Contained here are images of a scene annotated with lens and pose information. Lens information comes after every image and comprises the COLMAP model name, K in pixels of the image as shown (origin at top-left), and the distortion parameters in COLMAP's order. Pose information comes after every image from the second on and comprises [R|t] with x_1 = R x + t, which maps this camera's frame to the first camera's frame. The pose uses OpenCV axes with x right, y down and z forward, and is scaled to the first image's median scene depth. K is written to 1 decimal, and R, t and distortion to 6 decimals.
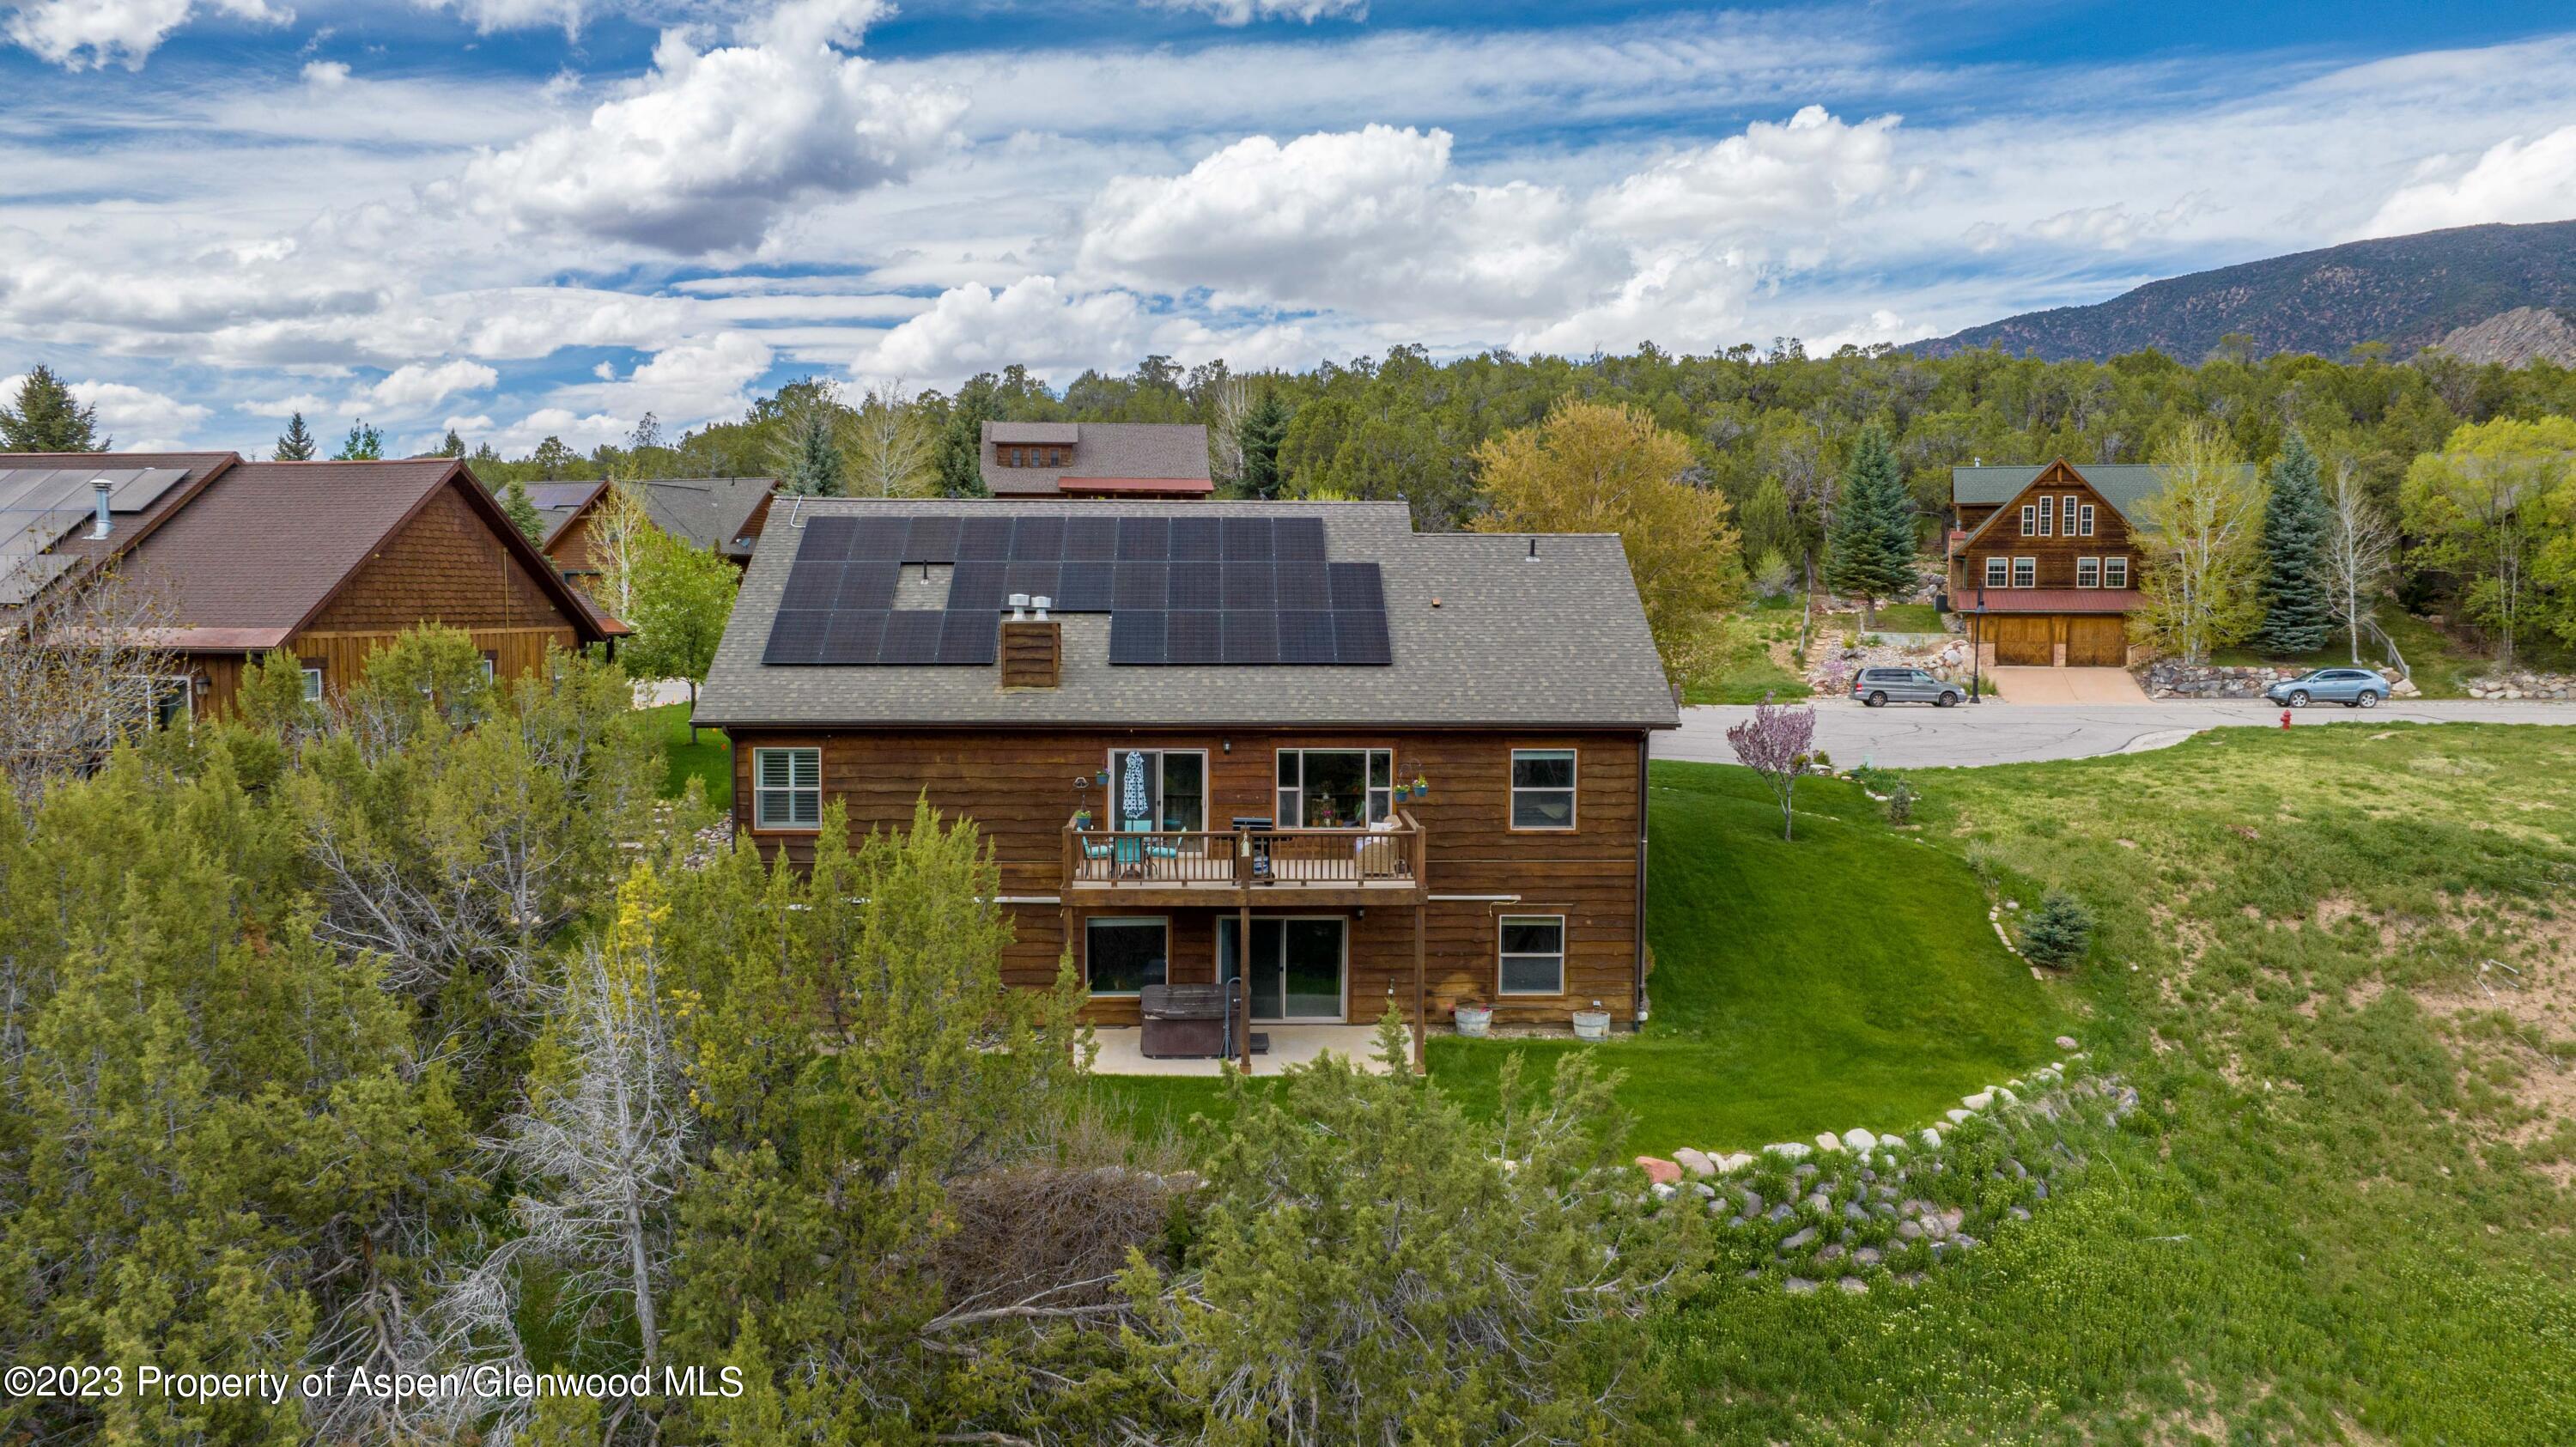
lens RADIAL K [[1783.3, 0, 1289.3], [0, 1783.3, 736.9], [0, 0, 1]] dist [-0.009916, 0.011033]
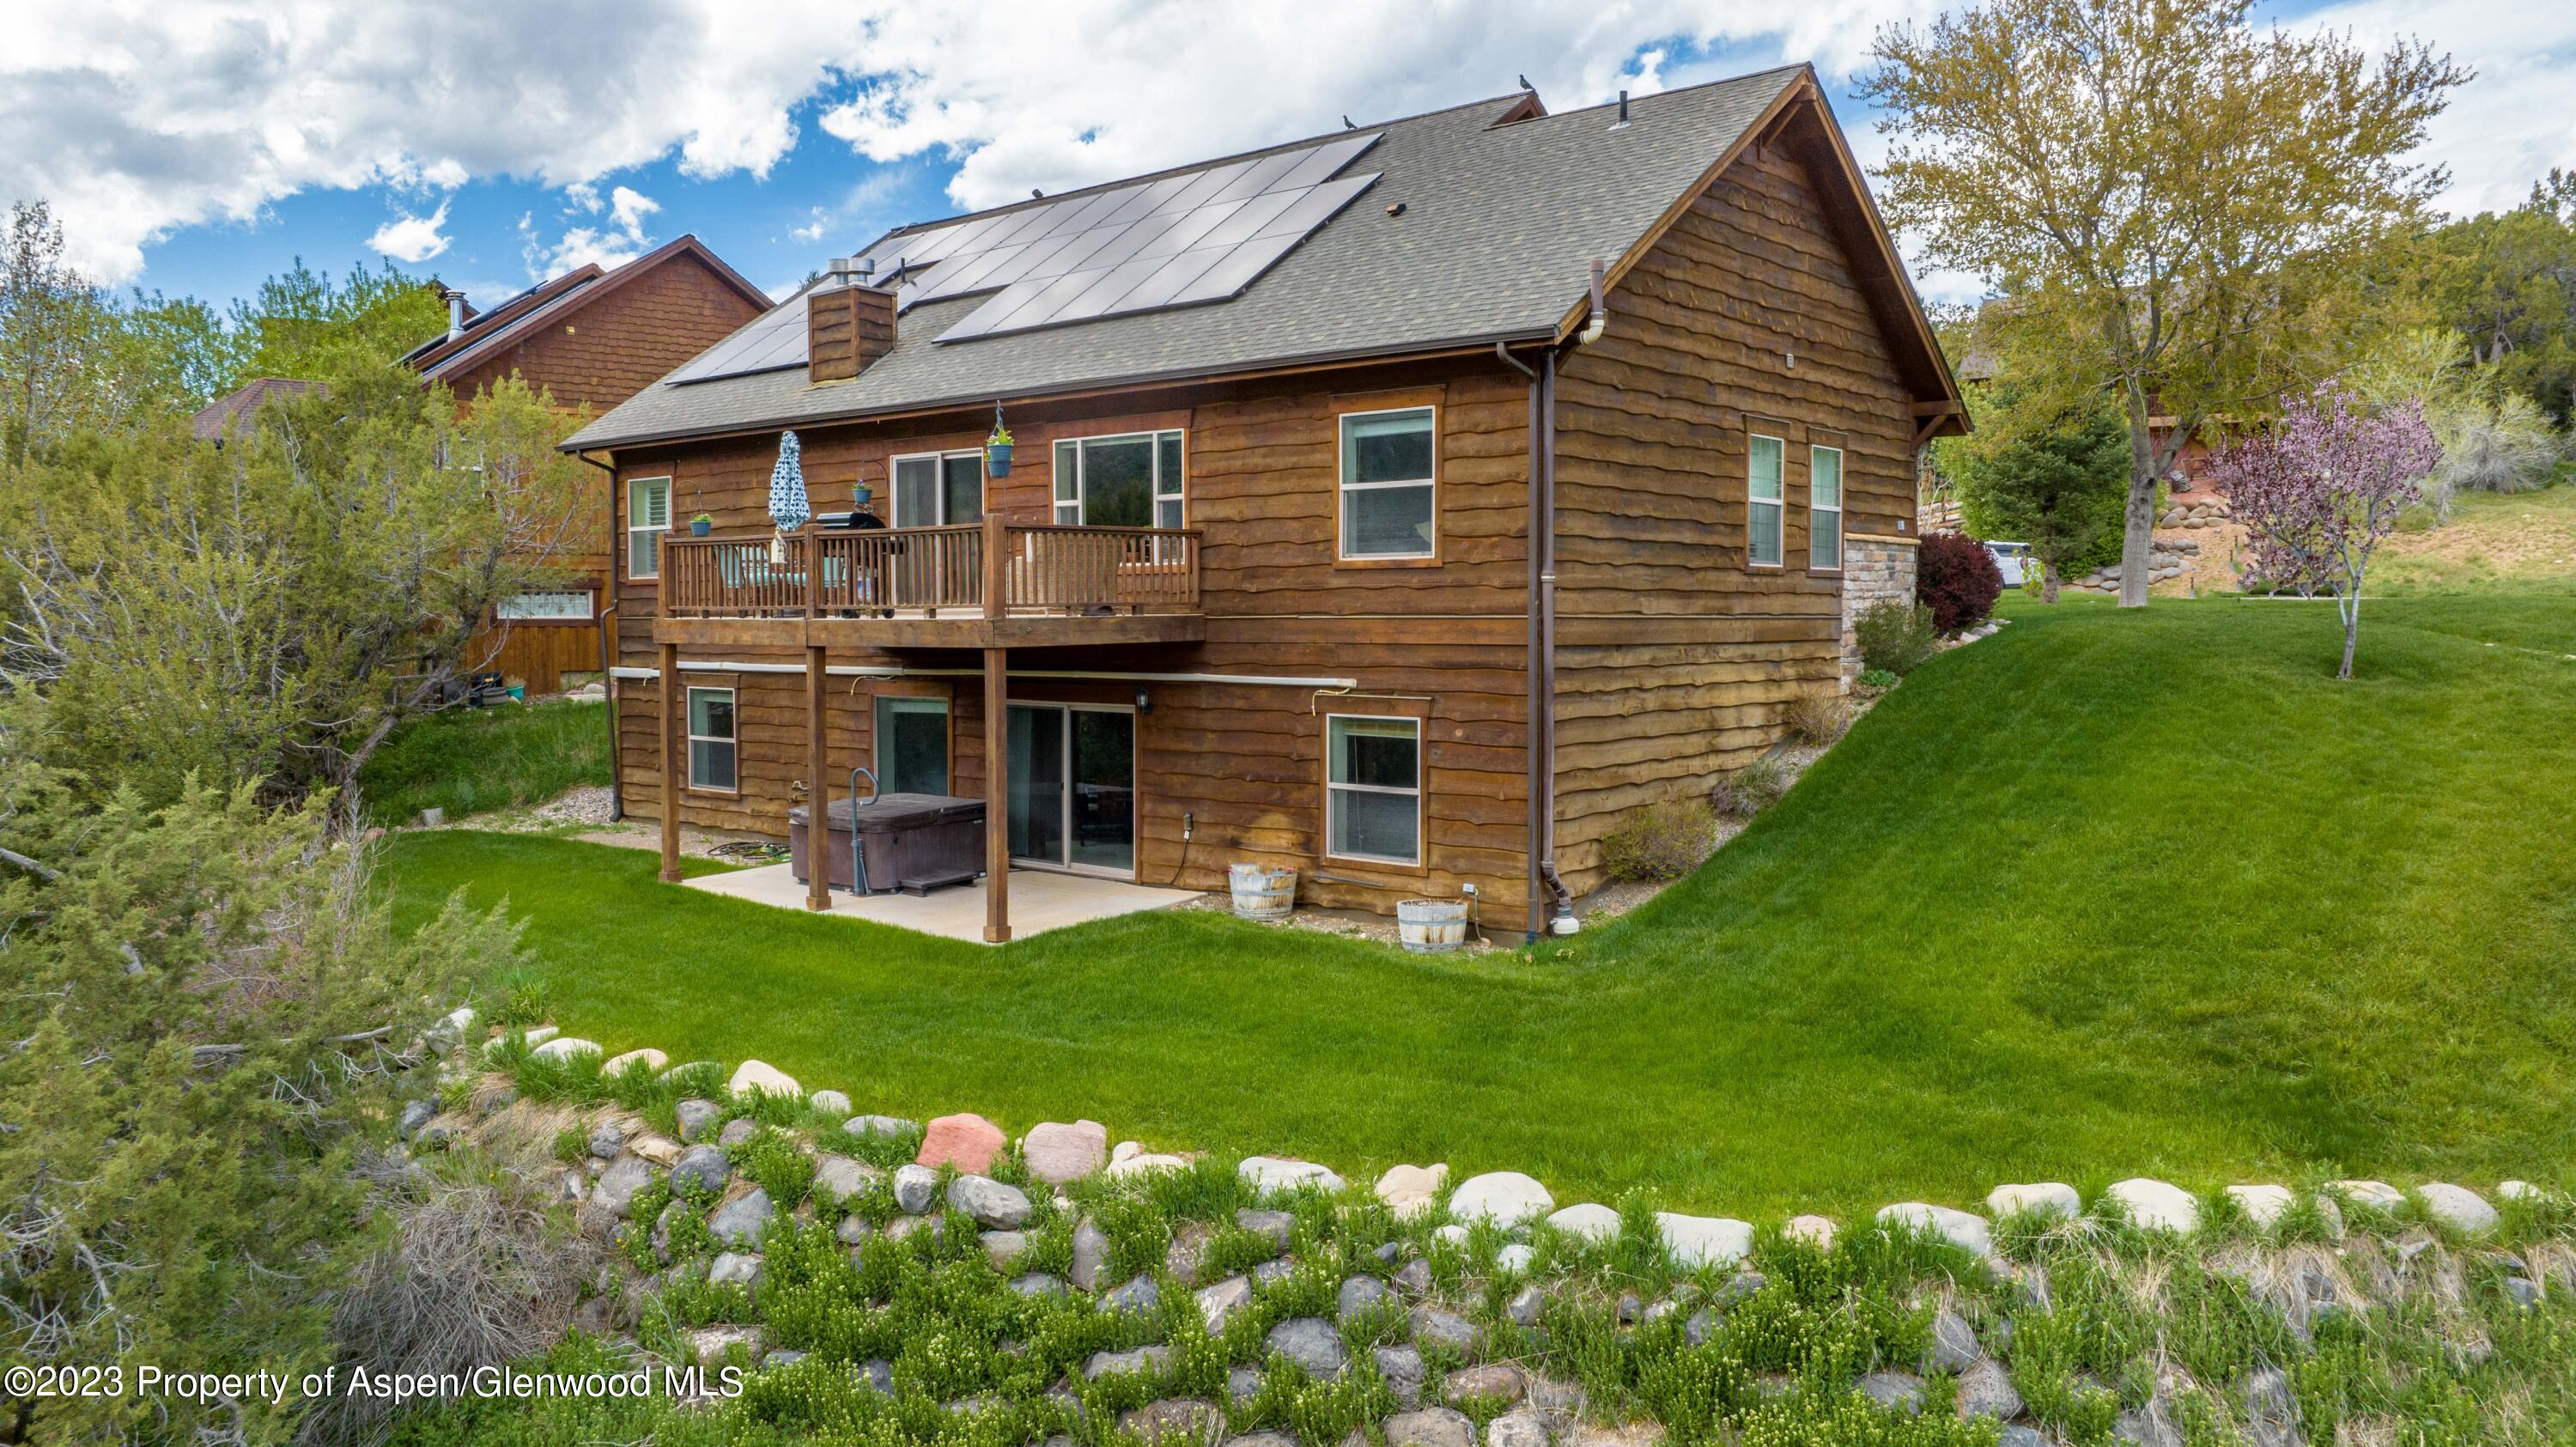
lens RADIAL K [[1783.3, 0, 1289.6], [0, 1783.3, 701.6], [0, 0, 1]] dist [-0.009916, 0.011033]
pose [[0.753233, 0.028784, -0.657124, 0.482172], [-0.045260, 0.998942, -0.008123, 0.101705], [0.656195, 0.035860, 0.753739, 0.569176]]
